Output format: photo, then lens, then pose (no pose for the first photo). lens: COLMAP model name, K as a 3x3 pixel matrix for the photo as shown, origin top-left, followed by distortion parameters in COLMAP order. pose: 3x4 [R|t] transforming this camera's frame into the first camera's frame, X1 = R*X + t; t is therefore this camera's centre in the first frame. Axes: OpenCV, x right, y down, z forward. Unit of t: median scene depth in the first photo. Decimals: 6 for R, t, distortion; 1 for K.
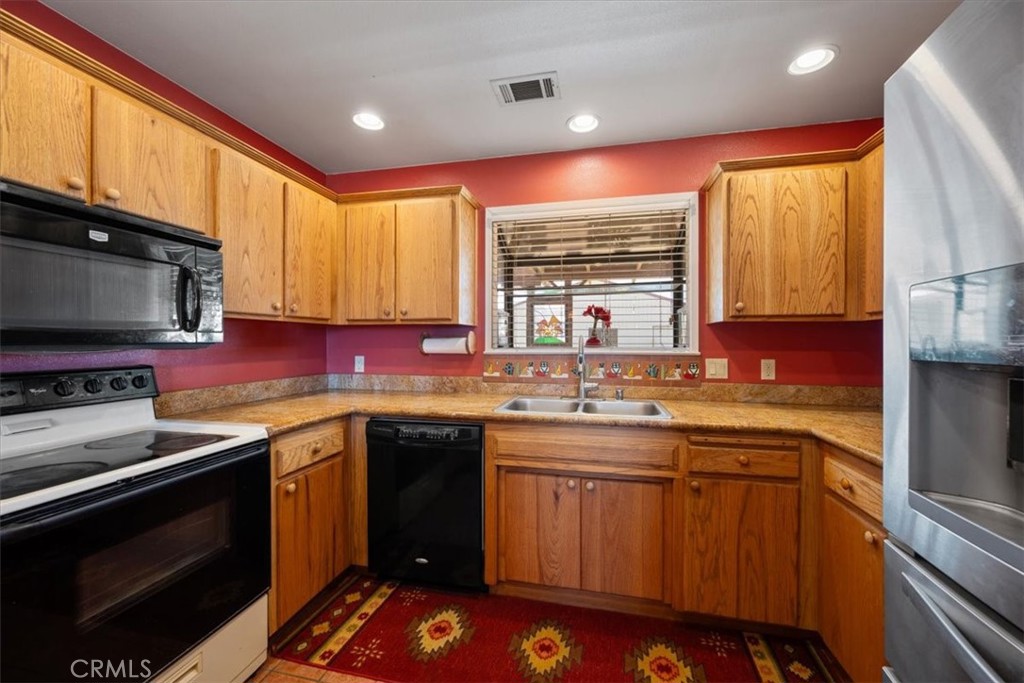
lens RADIAL K [[394.9, 0, 512.0], [0, 394.9, 341.5], [0, 0, 1]] dist [-0.001211, -0.000048]
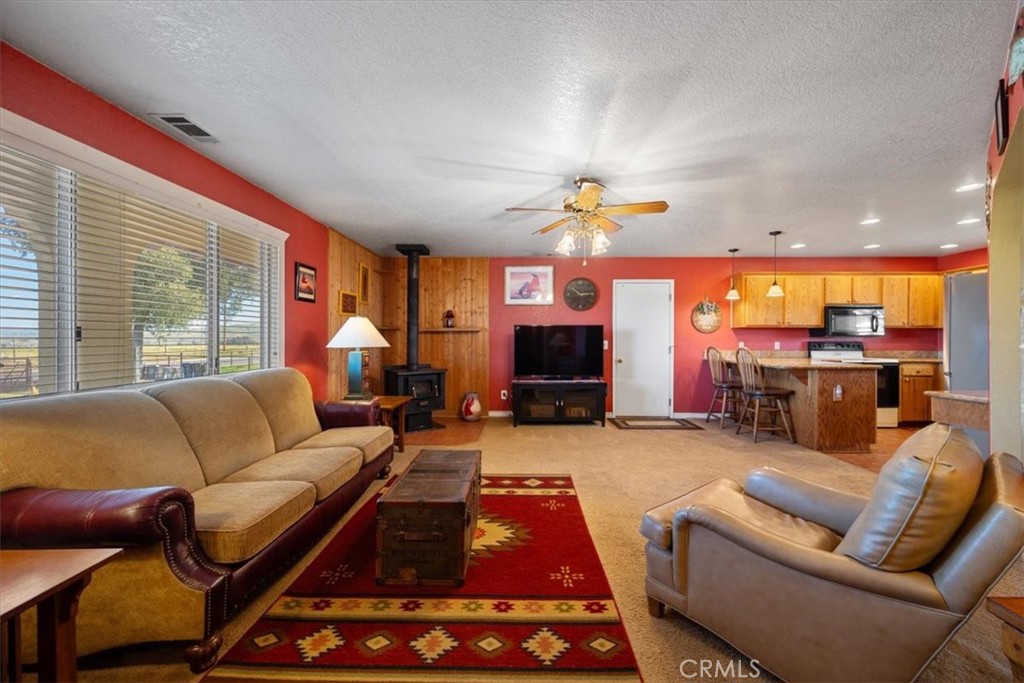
lens RADIAL K [[394.9, 0, 512.0], [0, 394.9, 341.5], [0, 0, 1]] dist [-0.001211, -0.000048]
pose [[0.195877, 0.007415, -0.980600, 1.964741], [0.001139, 0.999969, 0.007789, 0.024565], [0.980628, -0.002643, 0.195863, -2.797640]]
